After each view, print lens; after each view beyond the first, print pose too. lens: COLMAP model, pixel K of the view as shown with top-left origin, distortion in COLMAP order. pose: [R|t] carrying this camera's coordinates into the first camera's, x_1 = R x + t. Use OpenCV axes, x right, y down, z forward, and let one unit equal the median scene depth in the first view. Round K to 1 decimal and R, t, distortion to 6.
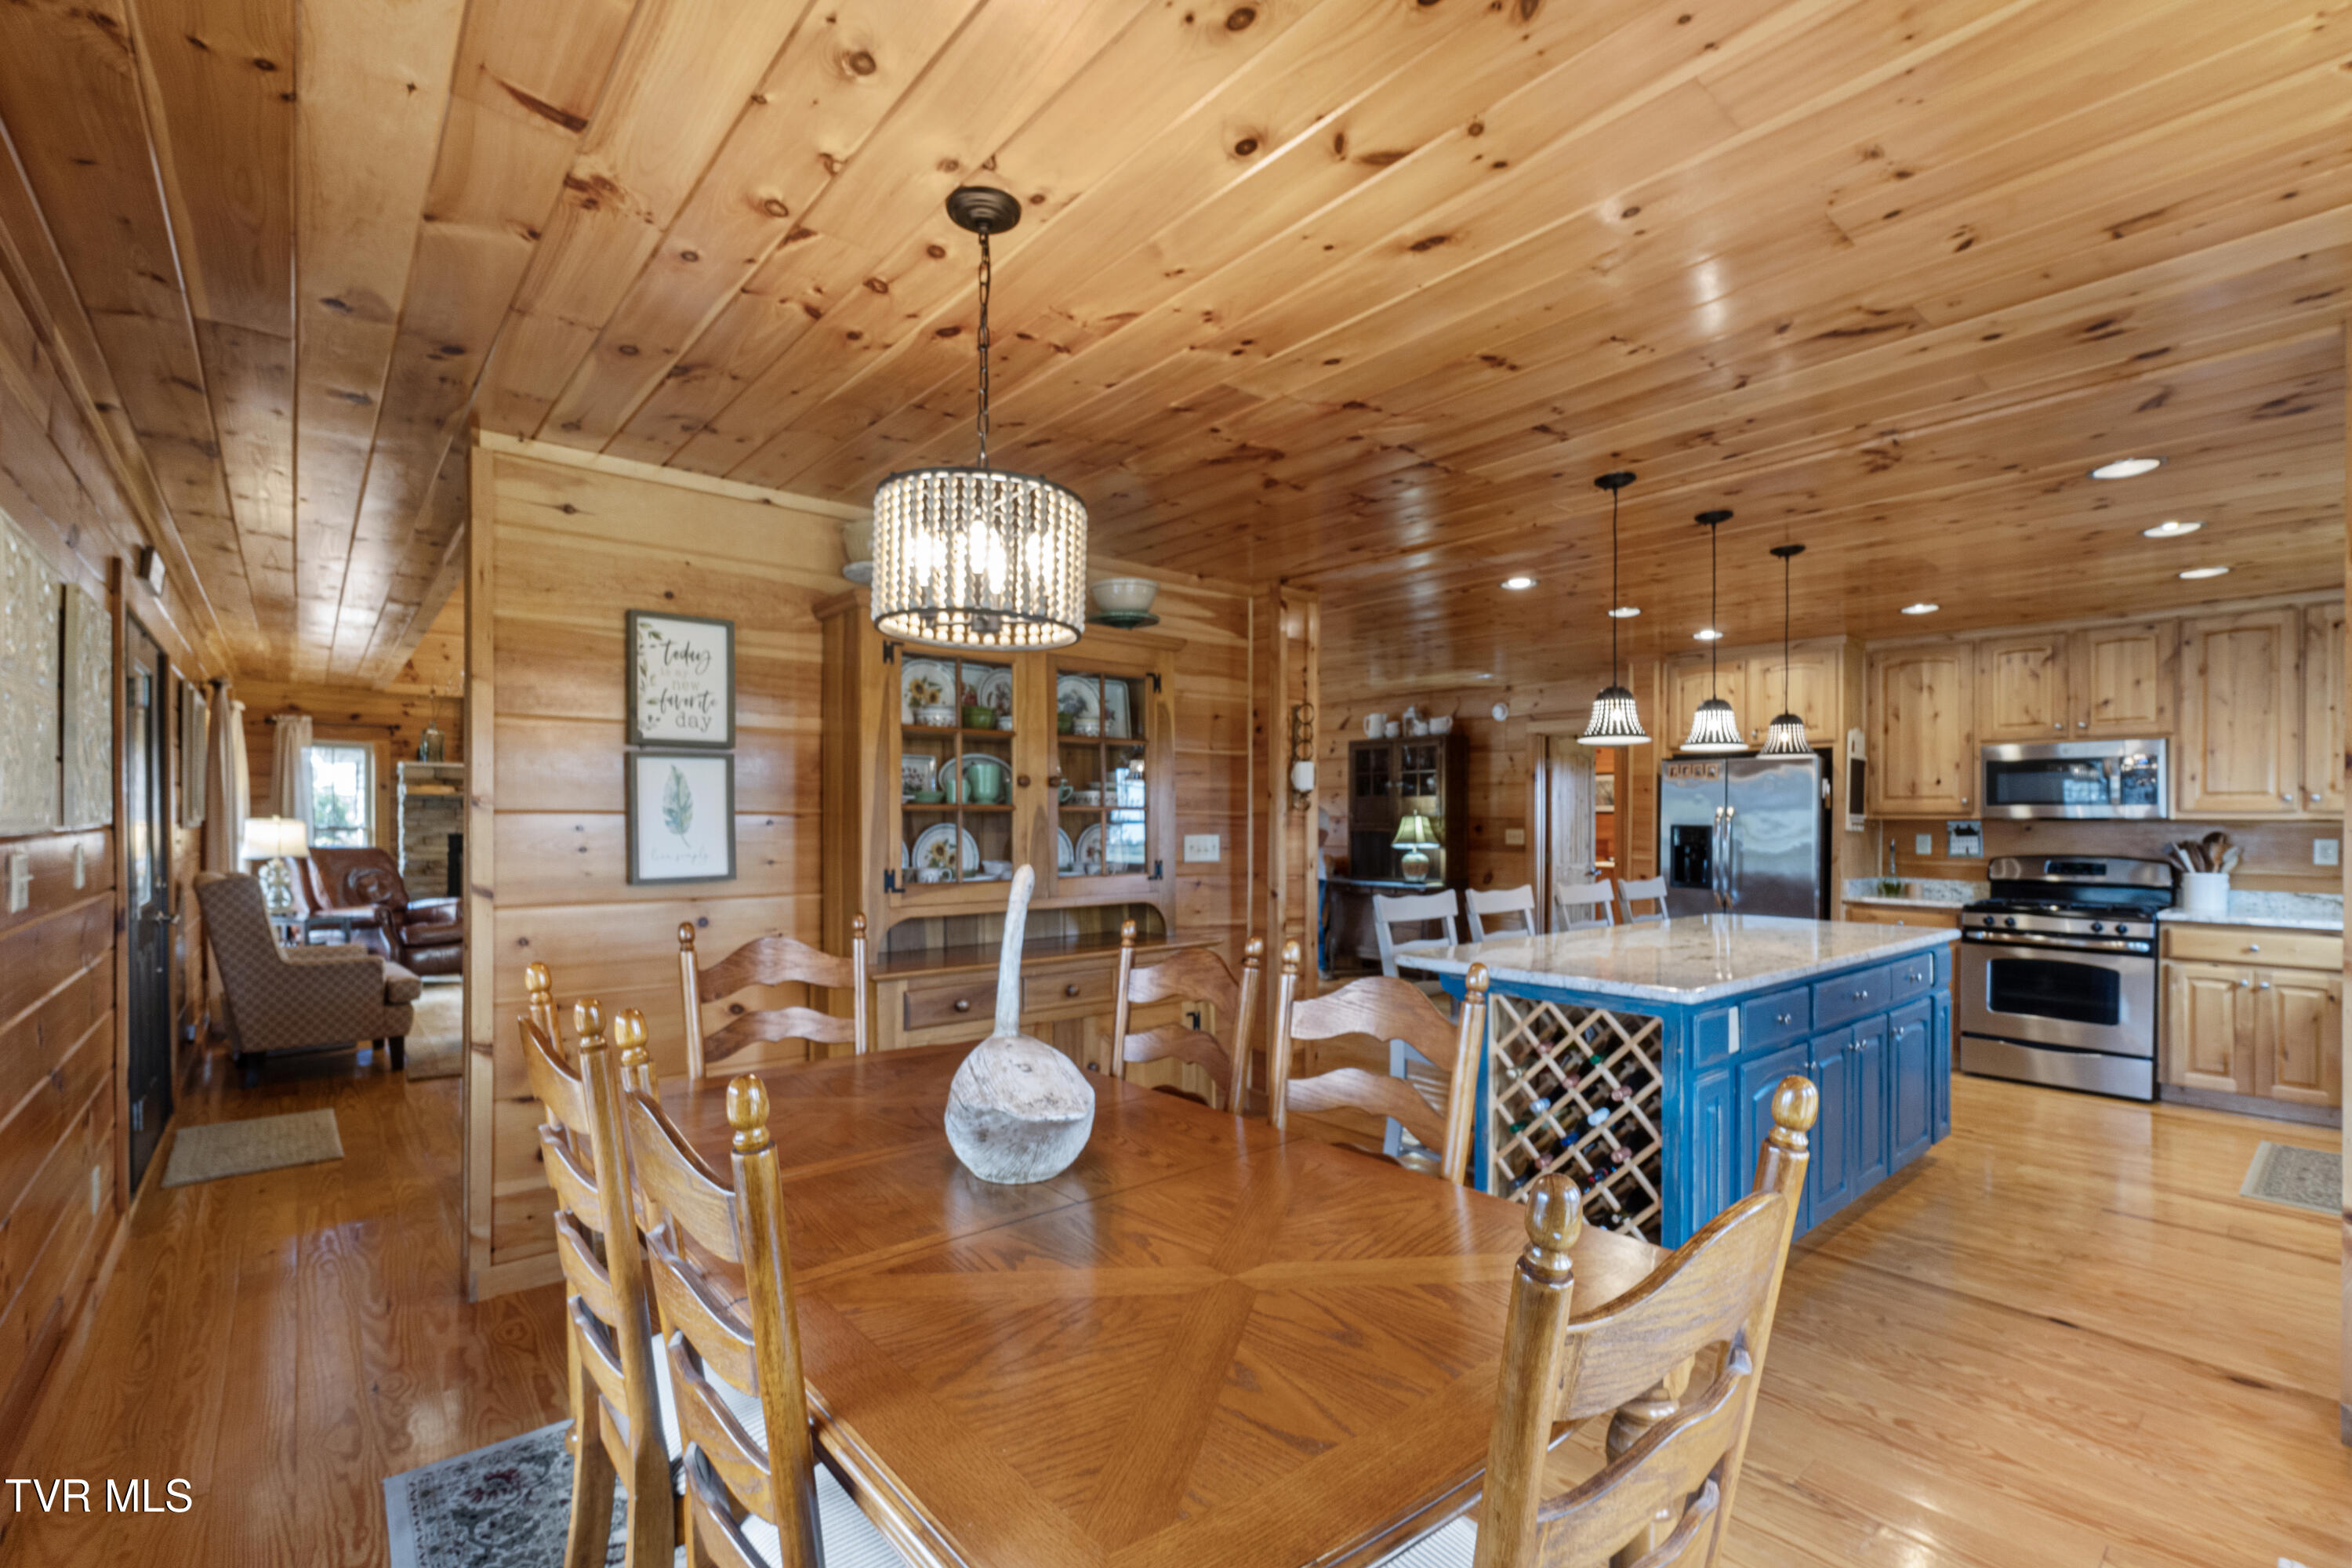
lens RADIAL K [[1033.2, 0, 1170.5], [0, 1033.2, 820.0], [0, 0, 1]] dist [-0.000793, 0.000022]
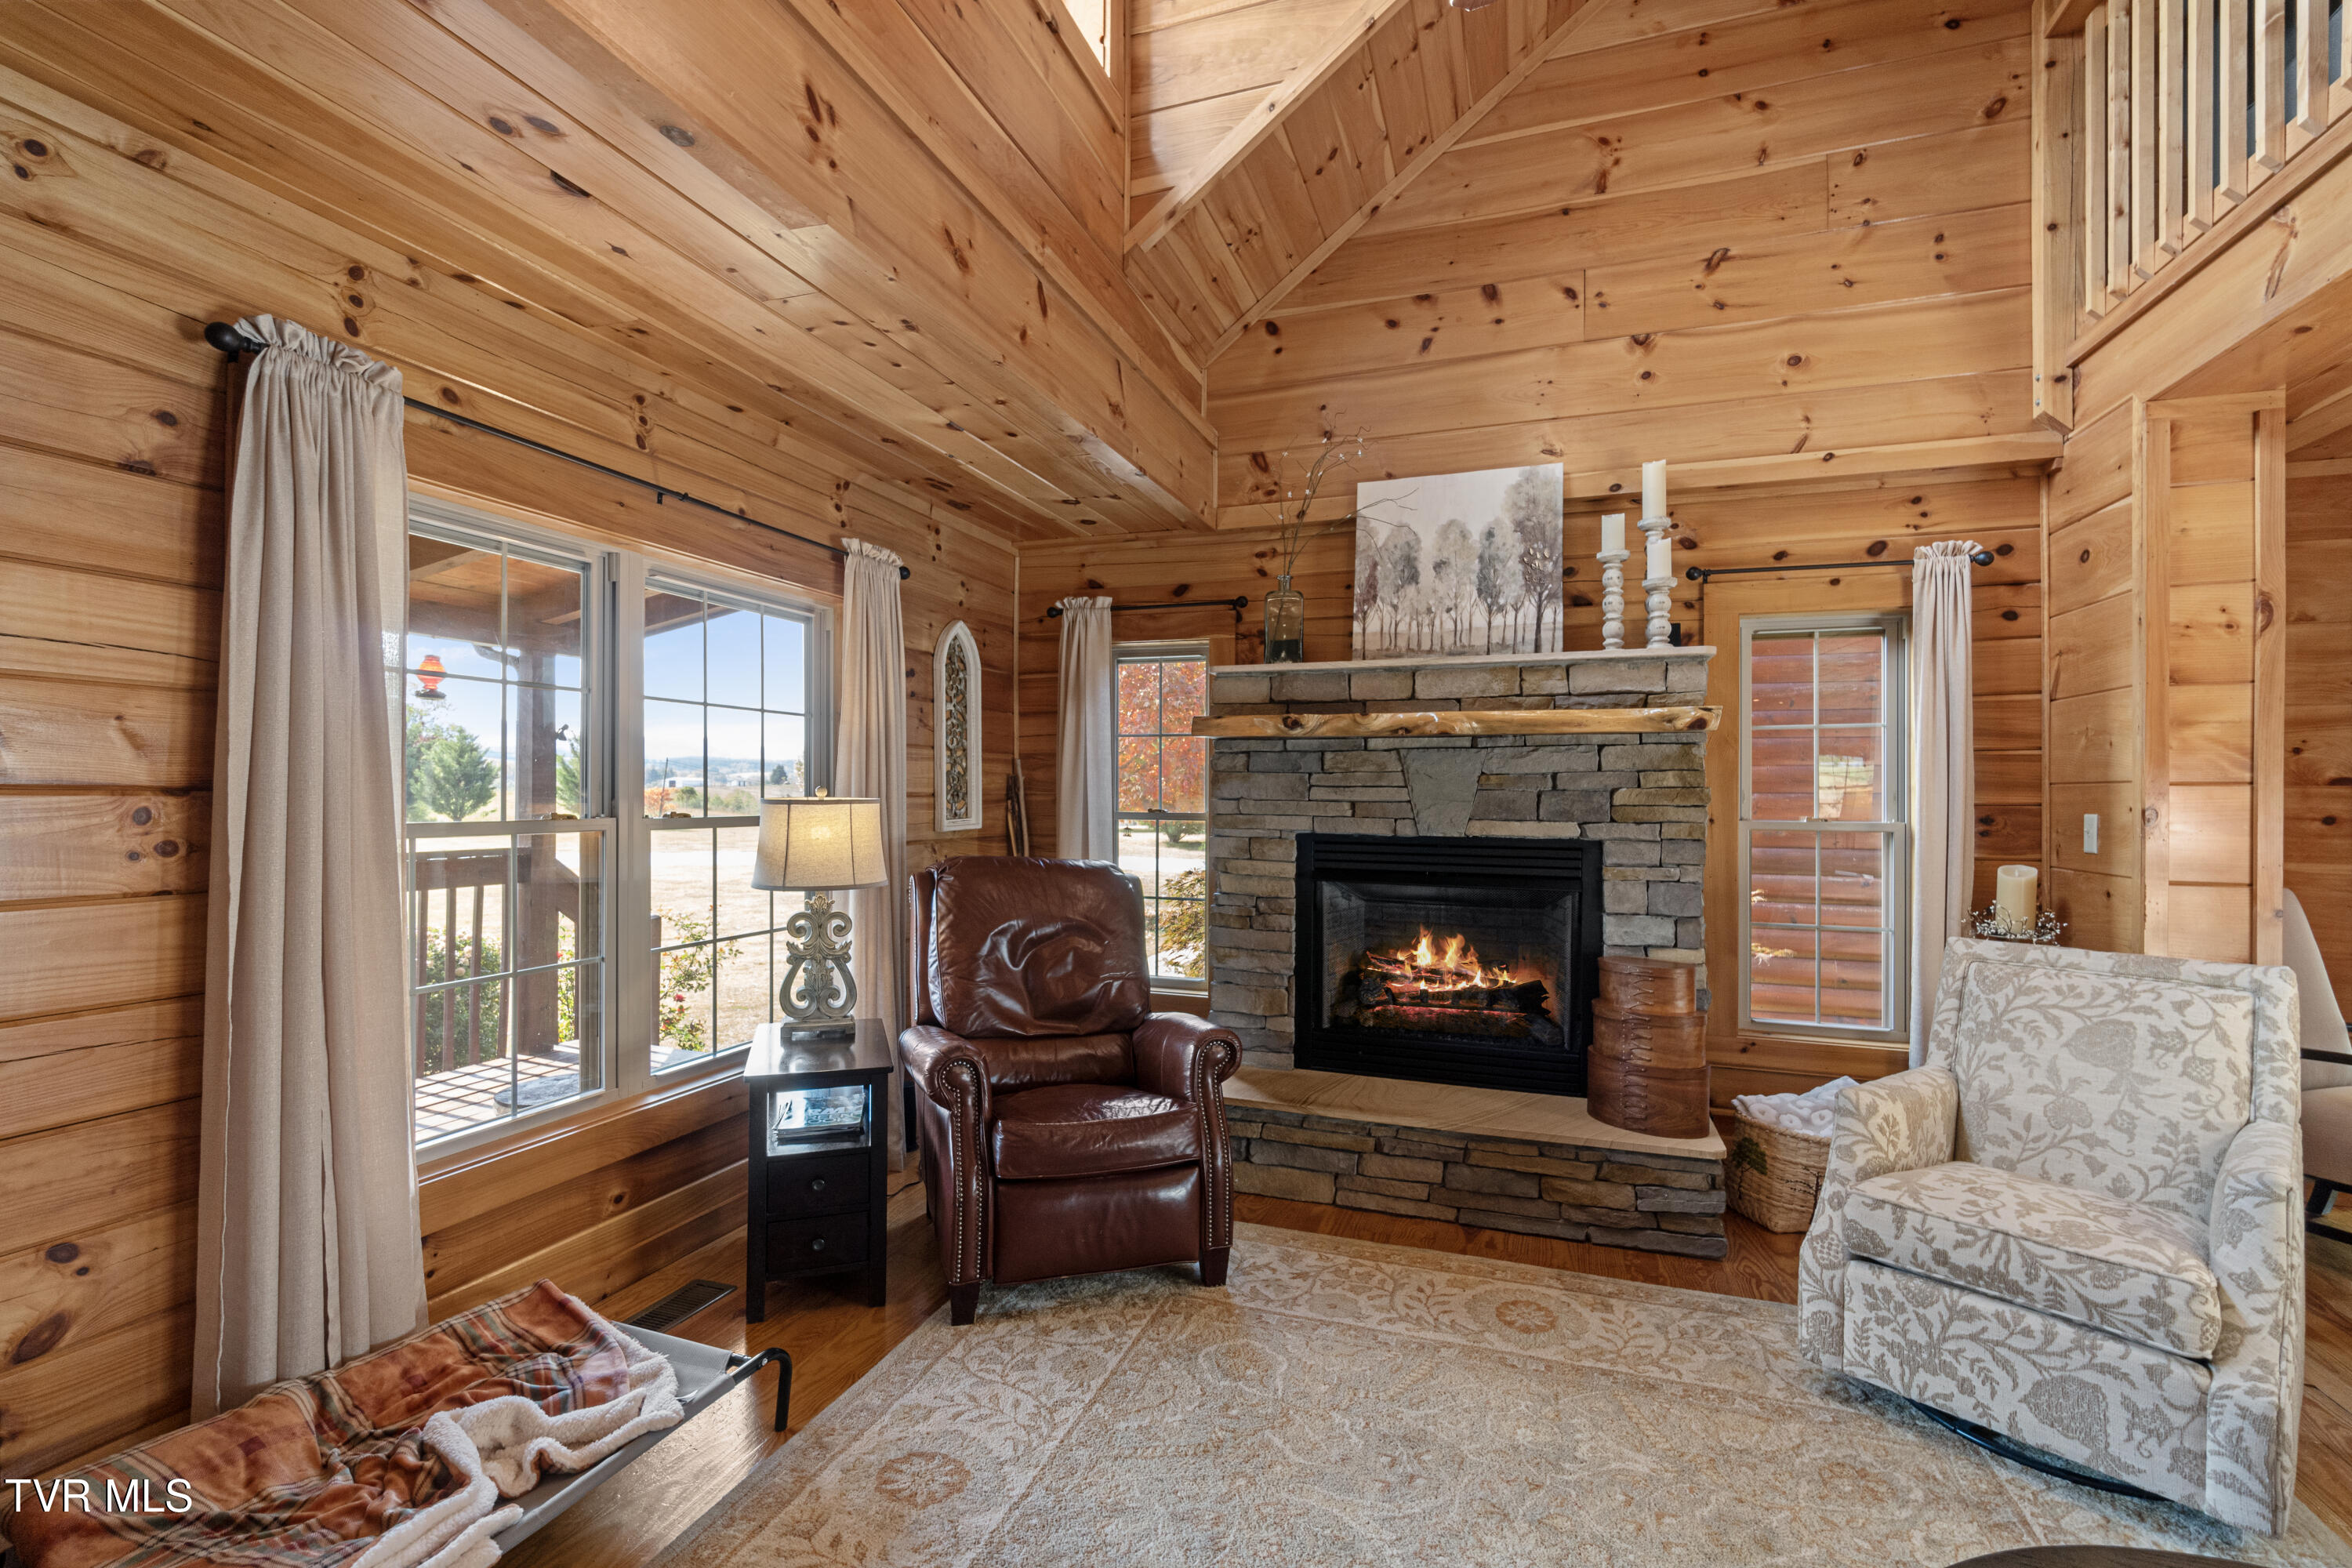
lens RADIAL K [[1033.2, 0, 1164.7], [0, 1033.2, 796.6], [0, 0, 1]] dist [-0.000793, 0.000022]
pose [[0.493522, -0.003207, -0.869727, -0.364942], [-0.008390, 0.999929, -0.008448, 0.002826], [0.869693, 0.011467, 0.493460, 0.750597]]
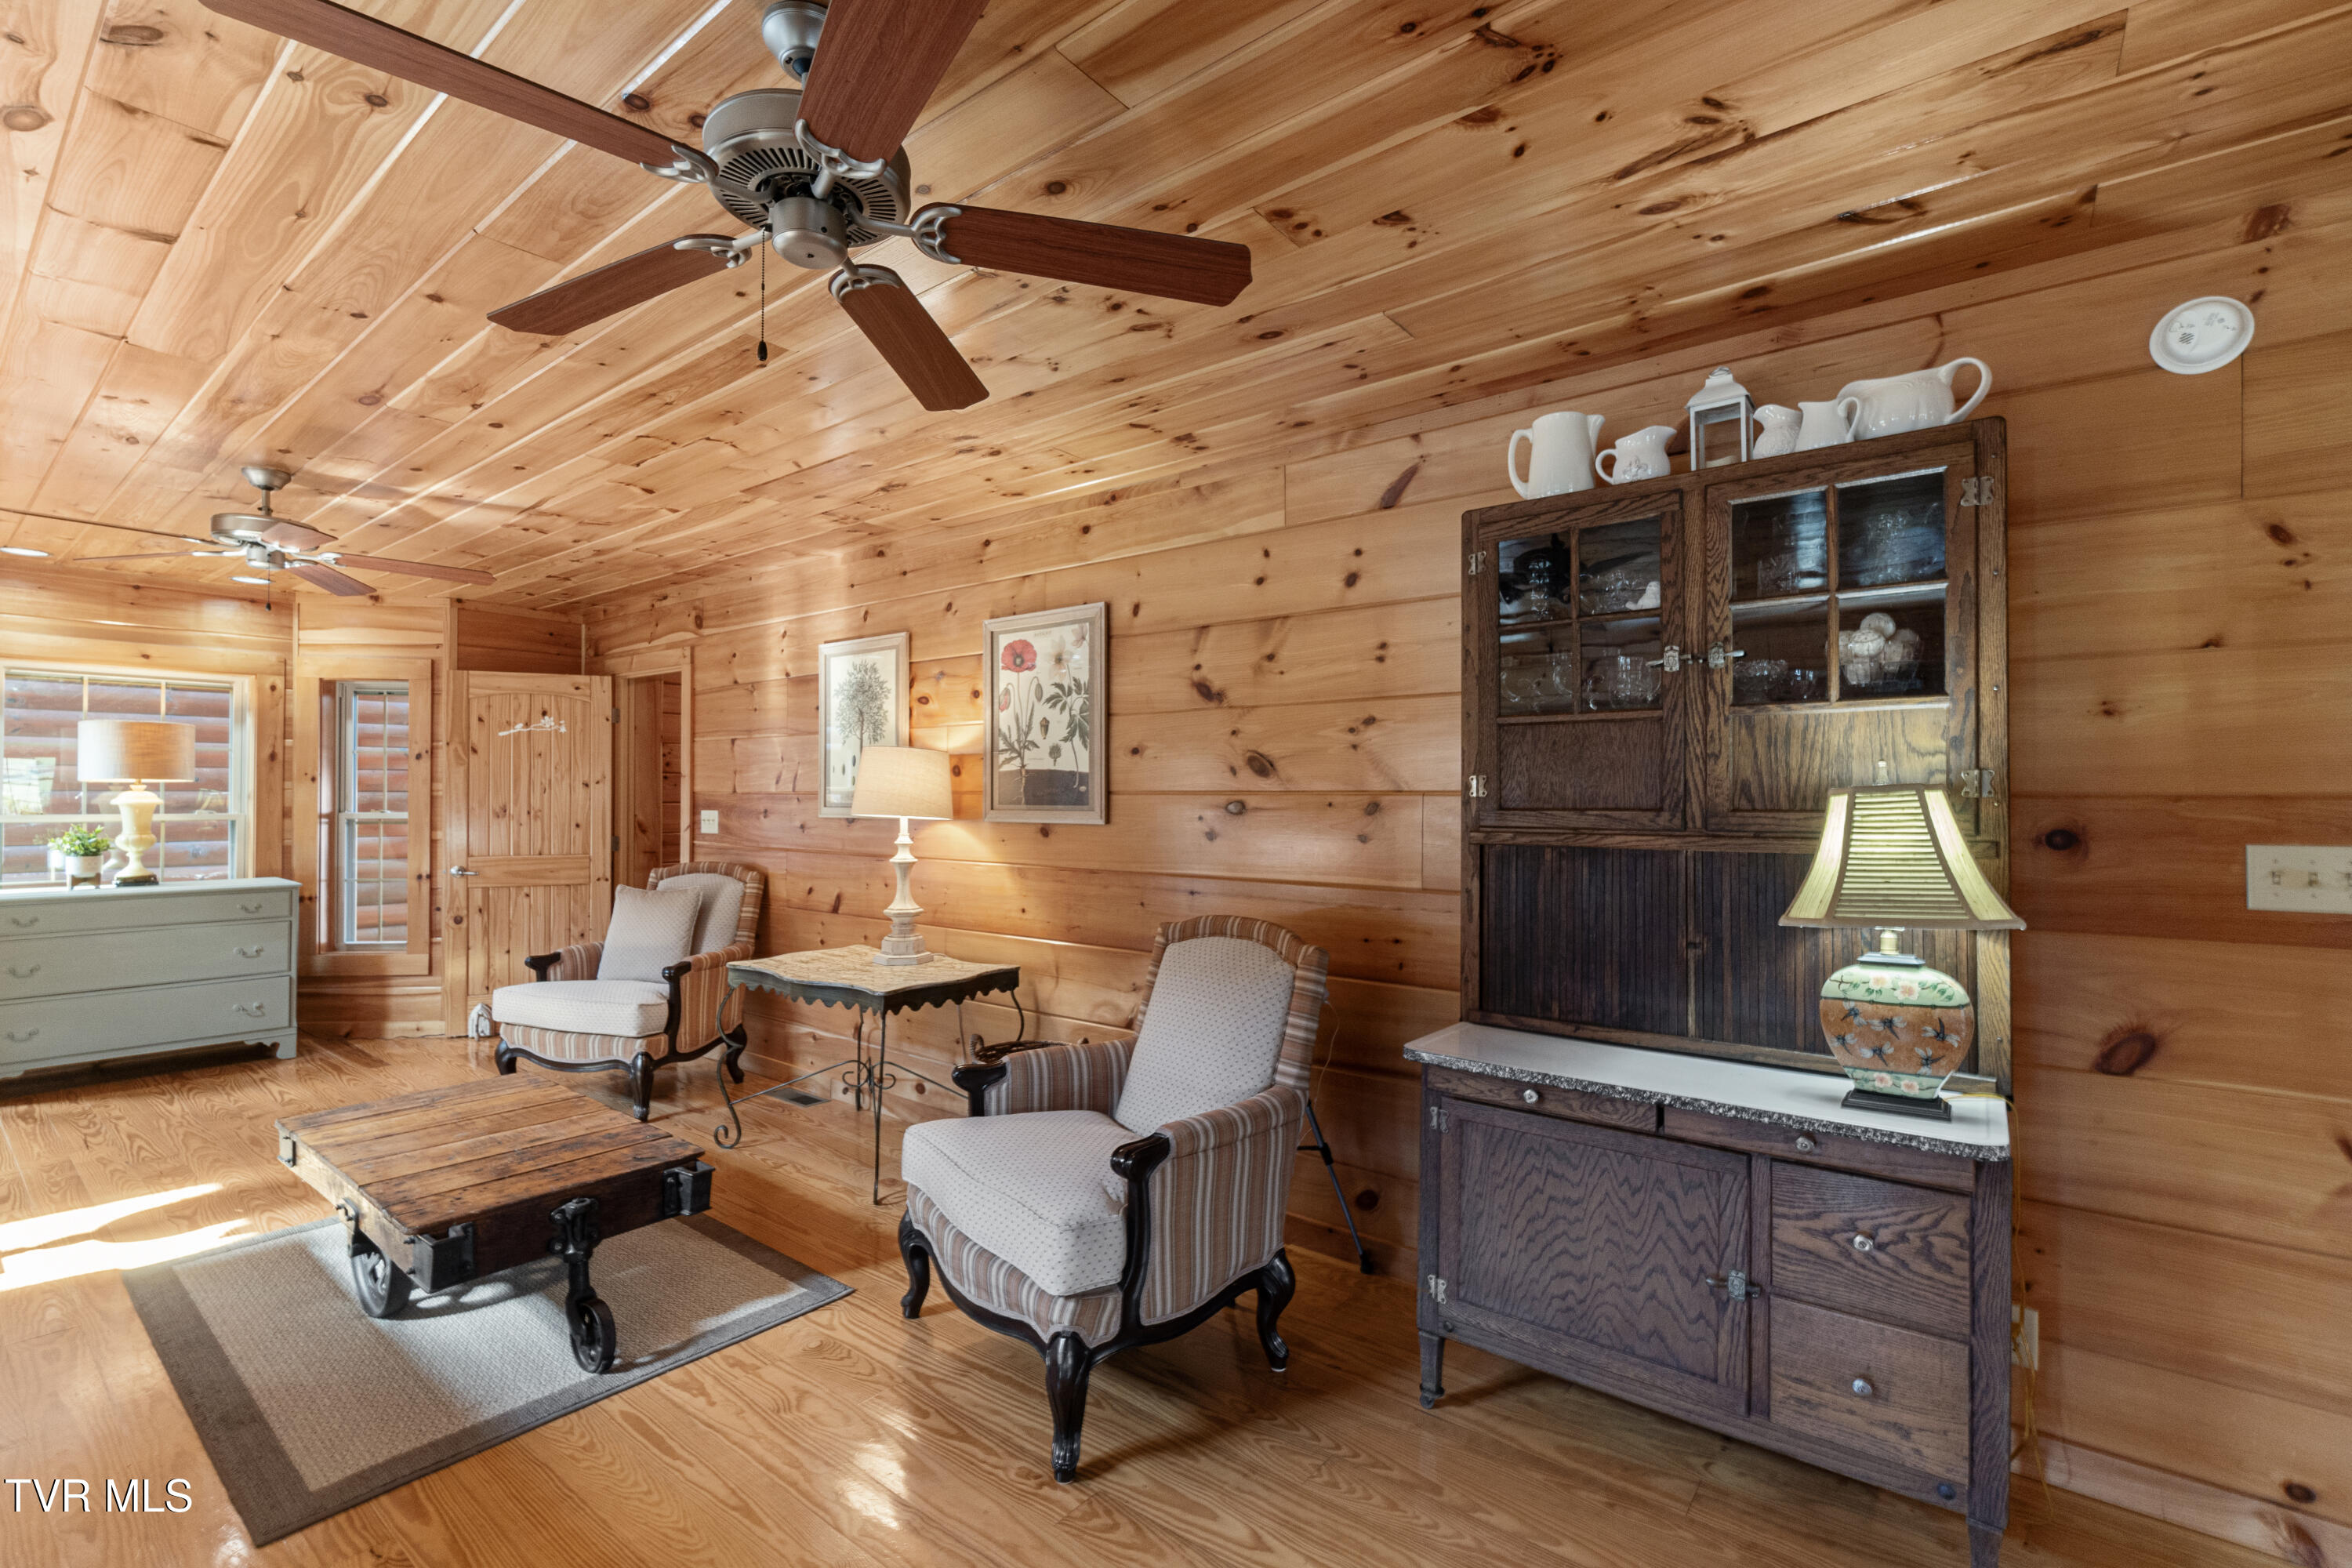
lens RADIAL K [[1033.2, 0, 1167.7], [0, 1033.2, 790.2], [0, 0, 1]] dist [-0.000793, 0.000022]
pose [[0.982365, 0.004633, 0.186914, 0.048806], [-0.002649, 0.999938, -0.010860, -0.000019], [-0.186953, 0.010174, 0.982316, 0.779313]]
